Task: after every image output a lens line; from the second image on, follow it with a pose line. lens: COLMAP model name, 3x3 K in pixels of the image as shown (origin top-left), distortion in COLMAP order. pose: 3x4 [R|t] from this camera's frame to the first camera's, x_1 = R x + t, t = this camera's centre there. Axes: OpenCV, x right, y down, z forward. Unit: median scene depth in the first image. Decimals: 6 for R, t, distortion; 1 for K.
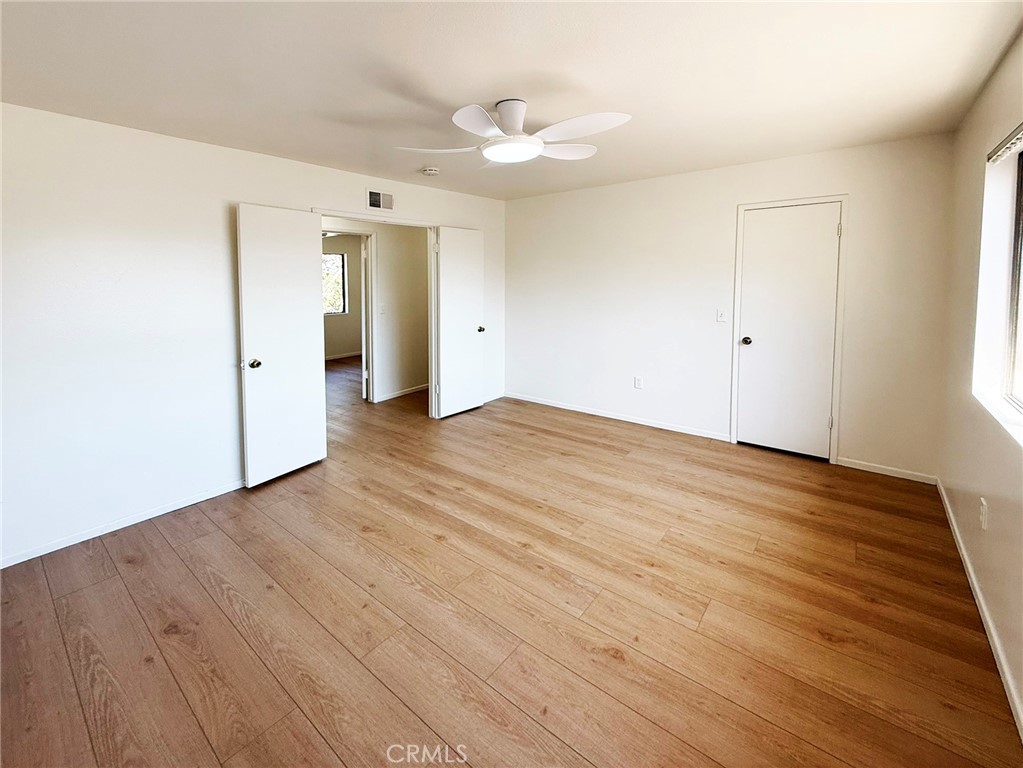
lens RADIAL K [[429.7, 0, 507.5], [0, 429.7, 376.0], [0, 0, 1]] dist [-0.002349, -0.000060]
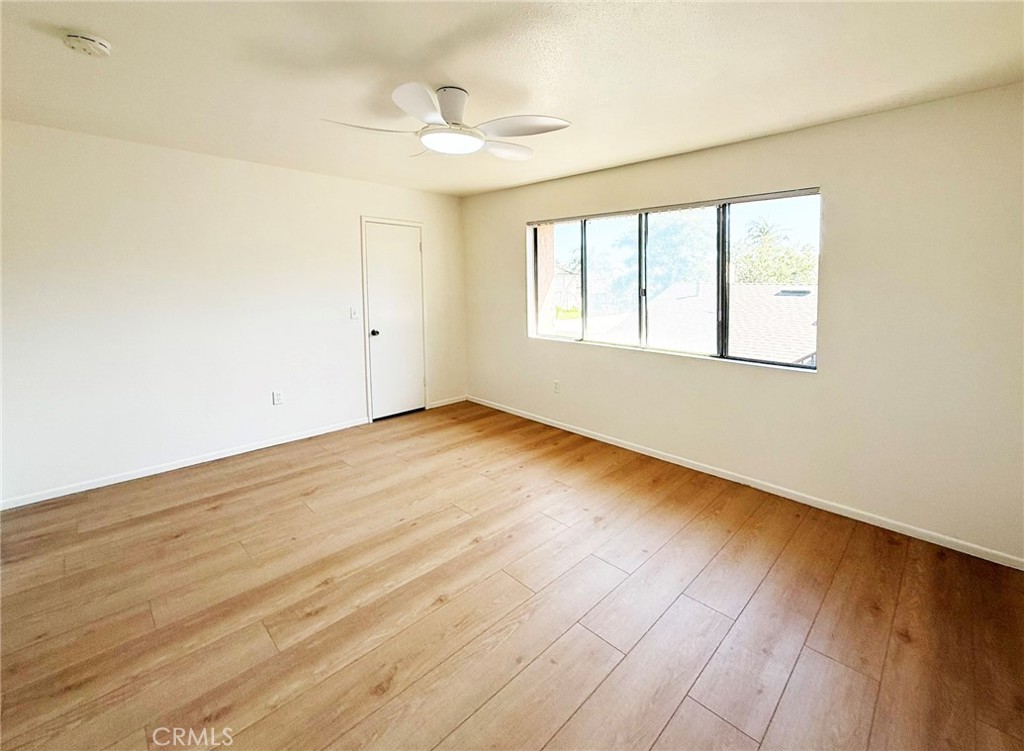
lens RADIAL K [[433.3, 0, 509.3], [0, 433.3, 378.4], [0, 0, 1]] dist [-0.005776, -0.000012]
pose [[0.115753, -0.208448, 0.971160, -0.720730], [0.215403, 0.959732, 0.180321, -0.116941], [-0.969640, 0.188318, 0.155992, 0.580724]]
